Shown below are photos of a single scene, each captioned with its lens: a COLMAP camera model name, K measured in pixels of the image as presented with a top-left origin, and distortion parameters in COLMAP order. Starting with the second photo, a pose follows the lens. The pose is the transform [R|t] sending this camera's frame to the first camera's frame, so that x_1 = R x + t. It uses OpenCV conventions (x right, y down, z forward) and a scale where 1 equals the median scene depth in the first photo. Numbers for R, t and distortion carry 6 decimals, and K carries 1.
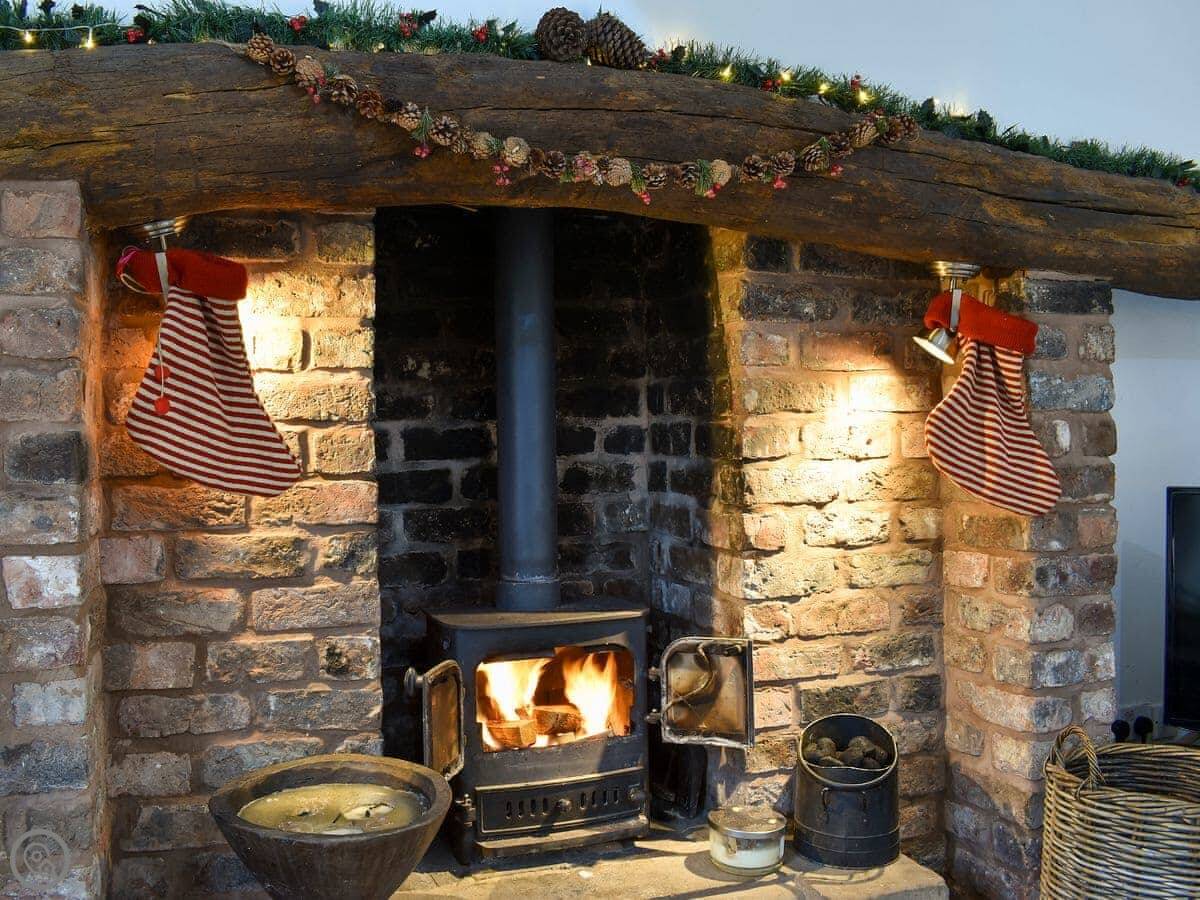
lens RADIAL K [[1061.2, 0, 561.9], [0, 1061.2, 454.9], [0, 0, 1]] dist [-0.138443, 0.099366]
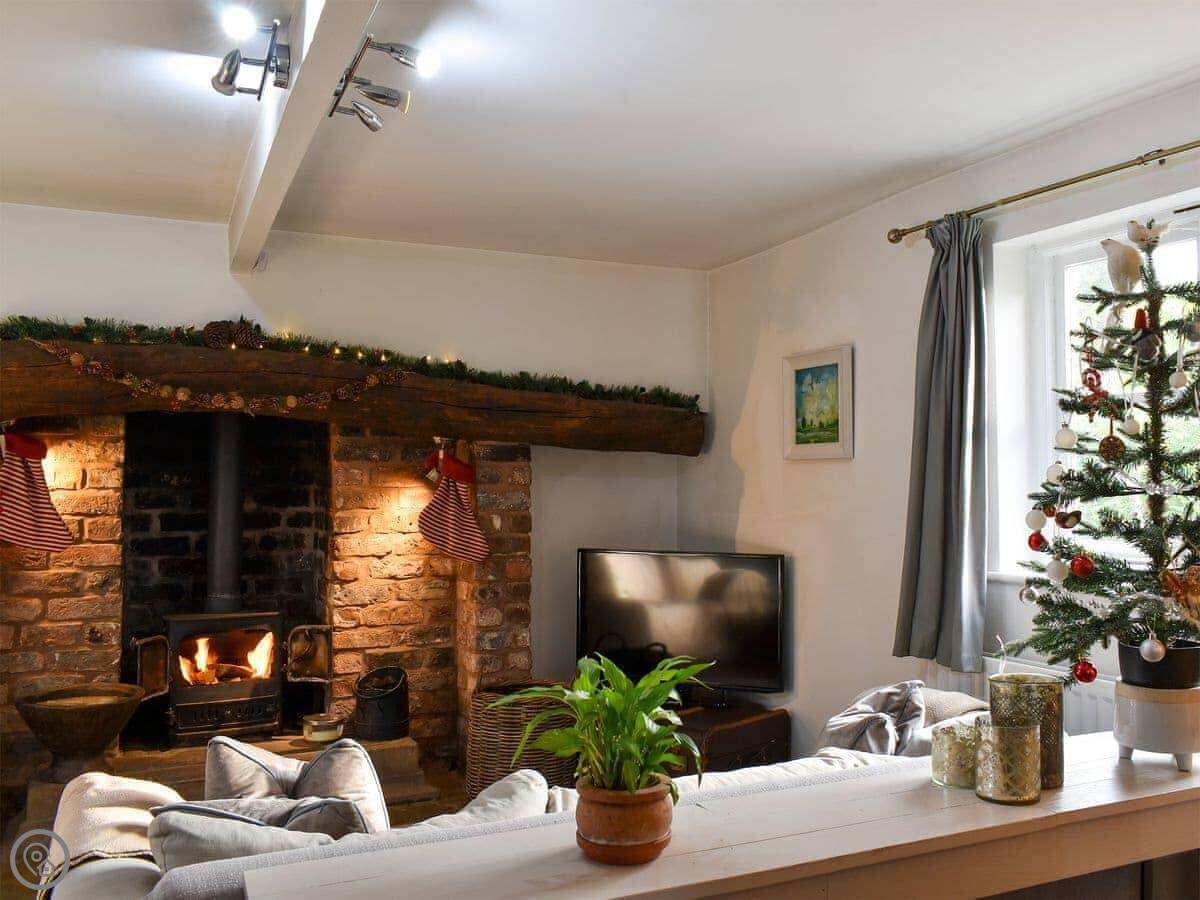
lens RADIAL K [[1074.5, 0, 734.0], [0, 1074.5, 450.3], [0, 0, 1]] dist [-0.022458, 0.002850]
pose [[0.979074, 0.019697, 0.202547, 0.508792], [-0.009016, 0.998526, -0.053524, -0.051354], [-0.203303, 0.050578, 0.977809, -1.133804]]
